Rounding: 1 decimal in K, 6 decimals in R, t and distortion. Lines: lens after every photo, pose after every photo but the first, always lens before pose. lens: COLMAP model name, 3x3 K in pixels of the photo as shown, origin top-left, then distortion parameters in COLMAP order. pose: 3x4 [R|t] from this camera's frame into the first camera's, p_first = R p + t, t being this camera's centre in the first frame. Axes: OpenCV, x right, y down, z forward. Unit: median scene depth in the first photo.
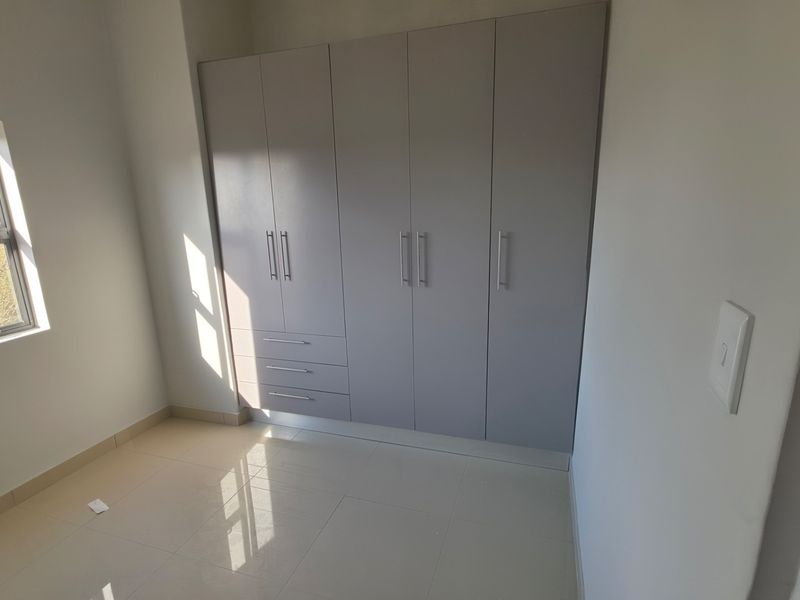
lens RADIAL K [[425.8, 0, 400.8], [0, 425.8, 306.3], [0, 0, 1]] dist [-0.000630, 0.000674]
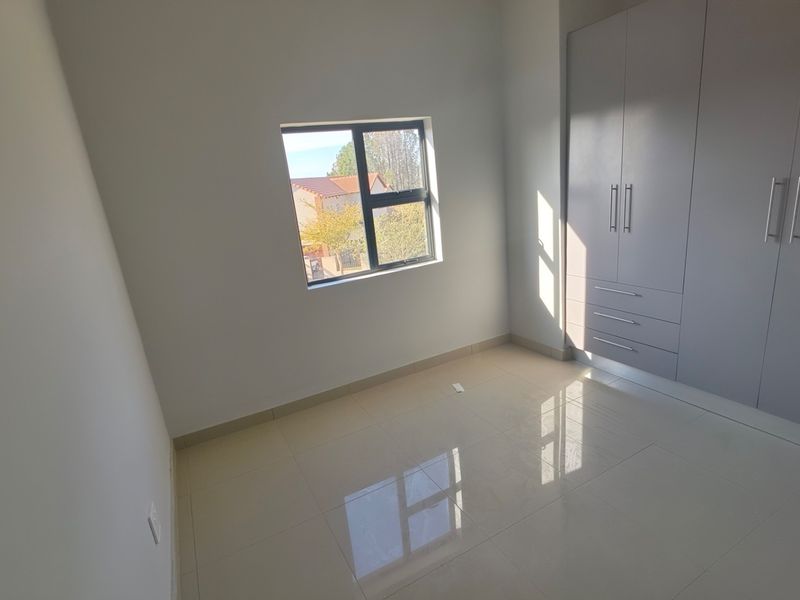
lens RADIAL K [[425.8, 0, 400.8], [0, 425.8, 306.3], [0, 0, 1]] dist [-0.000630, 0.000674]
pose [[0.719434, 0.148849, -0.678424, 0.063299], [-0.079547, 0.987997, 0.132416, 0.021046], [0.689991, -0.041298, 0.722639, -0.123606]]
